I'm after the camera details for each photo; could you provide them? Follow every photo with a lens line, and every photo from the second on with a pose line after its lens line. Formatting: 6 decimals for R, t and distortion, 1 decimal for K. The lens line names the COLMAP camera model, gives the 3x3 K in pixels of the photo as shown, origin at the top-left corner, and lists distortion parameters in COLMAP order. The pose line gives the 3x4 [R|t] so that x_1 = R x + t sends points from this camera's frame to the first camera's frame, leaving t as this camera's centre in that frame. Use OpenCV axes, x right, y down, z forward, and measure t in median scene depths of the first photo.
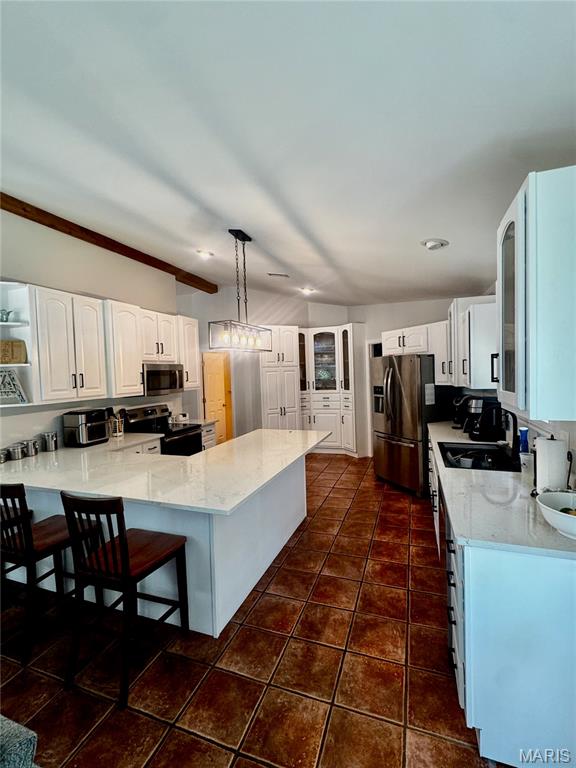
lens RADIAL K [[342.6, 0, 288.0], [0, 342.6, 384.0], [0, 0, 1]] dist [-0.000854, 0.000166]
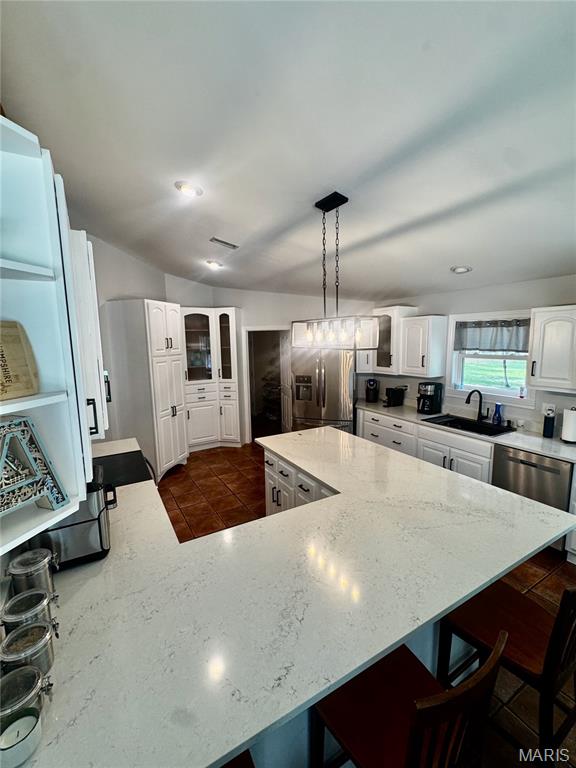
lens RADIAL K [[331.5, 0, 288.0], [0, 331.5, 384.0], [0, 0, 1]] dist [-0.000317, 0.000391]
pose [[0.641019, -0.081238, 0.763213, -0.707847], [0.022446, 0.995942, 0.087158, -0.074461], [-0.767196, -0.038739, 0.640241, 0.493657]]
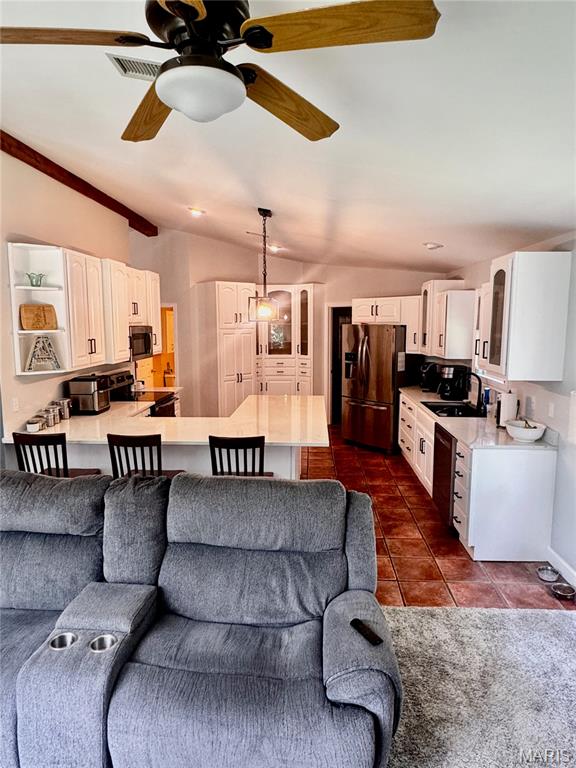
lens RADIAL K [[483.6, 0, 288.0], [0, 483.6, 384.0], [0, 0, 1]] dist [-0.004726, 0.000482]
pose [[0.954836, -0.007412, 0.297041, -0.449538], [-0.019580, 0.995946, 0.087791, -0.031601], [-0.296488, -0.089643, 0.950820, -0.427028]]
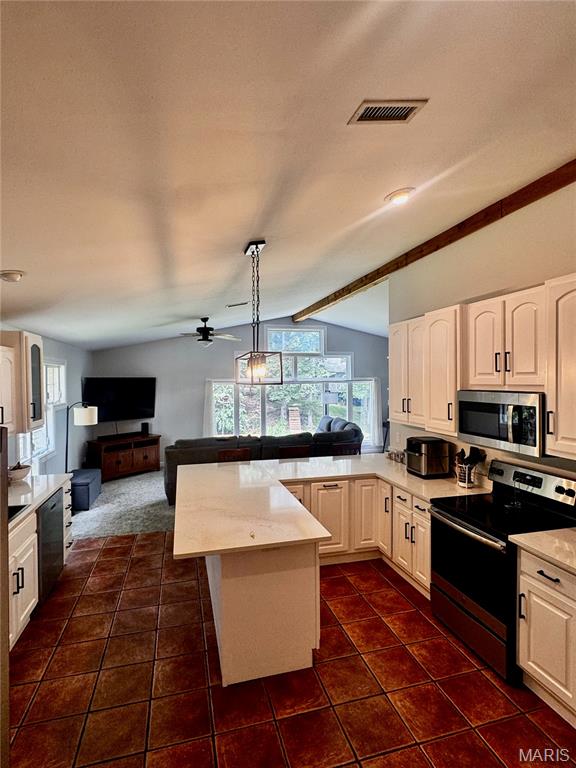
lens RADIAL K [[391.0, 0, 288.0], [0, 391.0, 384.0], [0, 0, 1]] dist [-0.001170, -0.000052]
pose [[-0.811140, 0.047071, -0.582955, 0.321040], [0.015062, 0.998107, 0.059635, -0.137092], [0.584658, 0.039592, -0.810313, 1.599651]]
